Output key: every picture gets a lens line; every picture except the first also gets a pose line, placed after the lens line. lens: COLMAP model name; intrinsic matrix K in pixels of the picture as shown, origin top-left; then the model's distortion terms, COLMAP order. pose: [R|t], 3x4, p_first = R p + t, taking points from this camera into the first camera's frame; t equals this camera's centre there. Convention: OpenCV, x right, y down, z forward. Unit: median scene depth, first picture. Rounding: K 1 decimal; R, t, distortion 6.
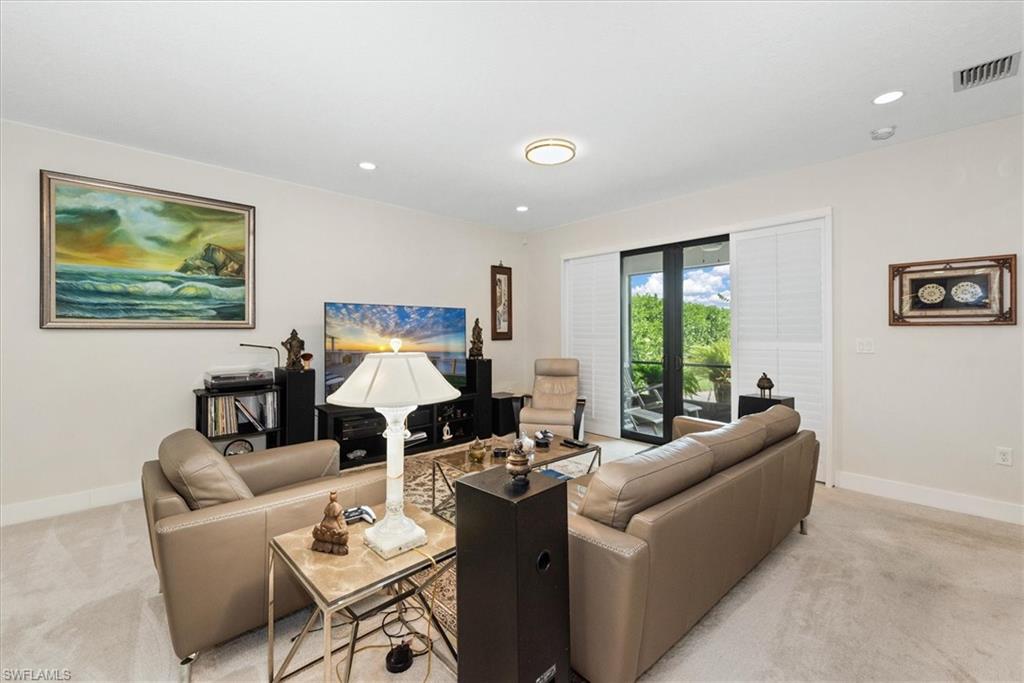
lens RADIAL K [[430.9, 0, 510.0], [0, 430.9, 332.8], [0, 0, 1]] dist [0.010556, -0.000108]
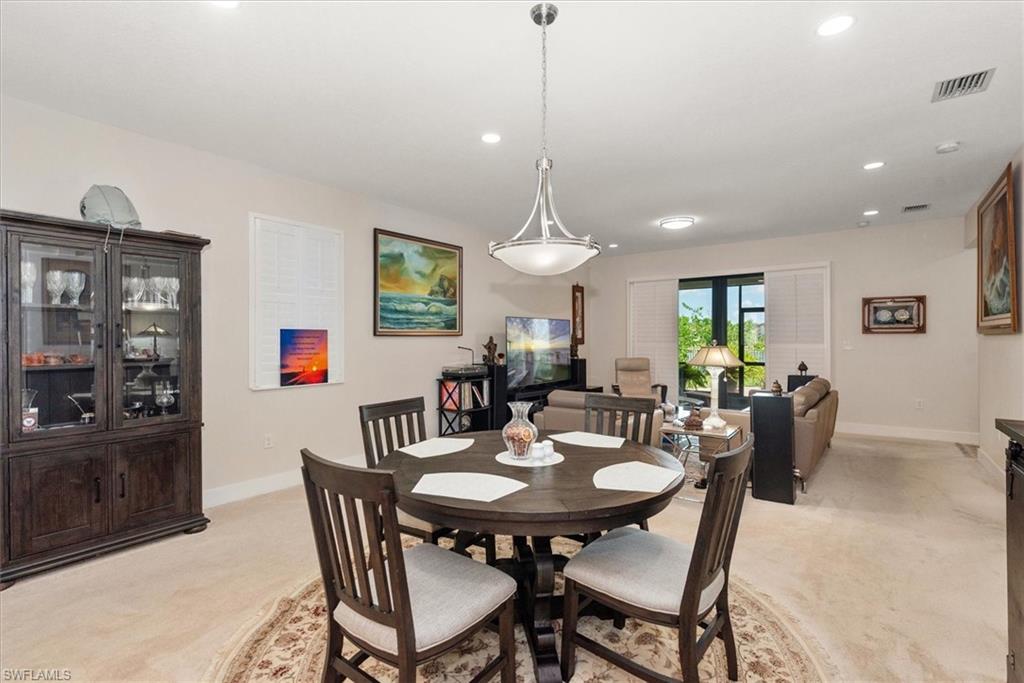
lens RADIAL K [[484.2, 0, 511.2], [0, 484.2, 338.7], [0, 0, 1]] dist [0.010393, 0.000300]
pose [[0.983229, -0.002582, 0.182356, -0.793684], [0.002978, 0.999994, -0.001898, 0.003757], [-0.182350, 0.002409, 0.983231, -0.599925]]
